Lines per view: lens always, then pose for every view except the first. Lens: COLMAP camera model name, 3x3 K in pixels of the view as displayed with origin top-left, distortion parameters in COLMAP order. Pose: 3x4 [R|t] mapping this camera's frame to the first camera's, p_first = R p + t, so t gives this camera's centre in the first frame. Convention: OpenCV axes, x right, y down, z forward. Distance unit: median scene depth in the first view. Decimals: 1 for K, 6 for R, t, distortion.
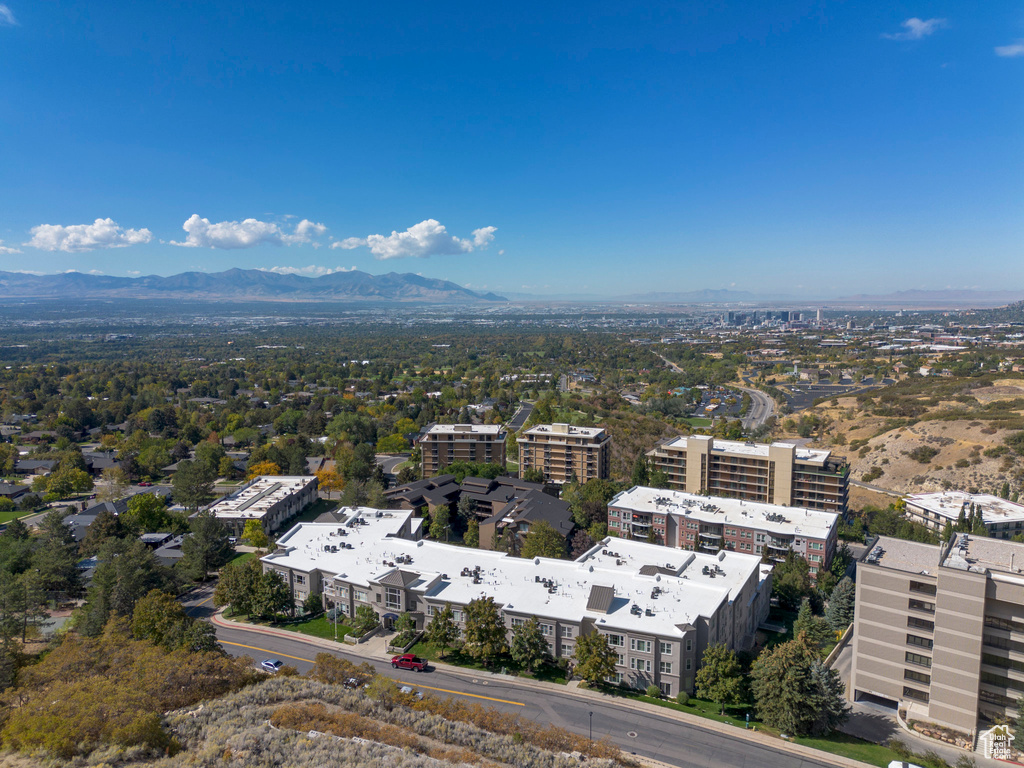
lens RADIAL K [[725.4, 0, 516.3], [0, 725.4, 385.7], [0, 0, 1]] dist [0.086250, -0.100200]
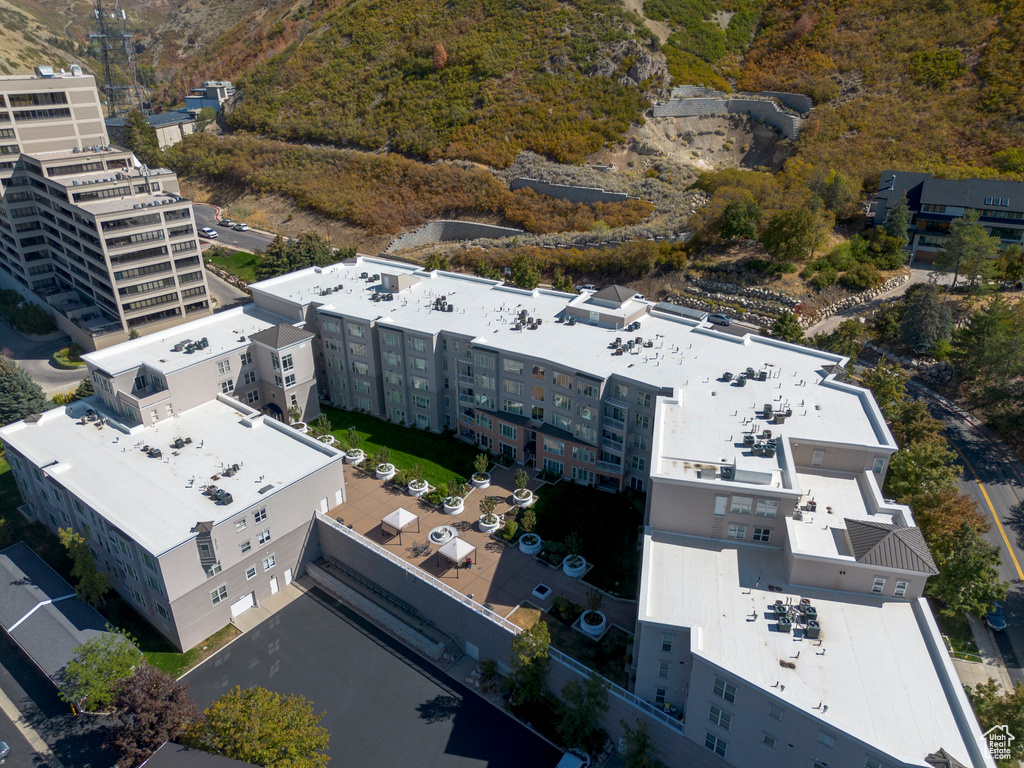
lens RADIAL K [[732.0, 0, 516.1], [0, 732.0, 385.9], [0, 0, 1]] dist [0.045152, -0.033245]
pose [[-0.990704, -0.059179, 0.122491, -0.072040], [0.019651, 0.828722, 0.559316, -0.058399], [-0.134611, 0.556523, -0.819855, 0.816521]]
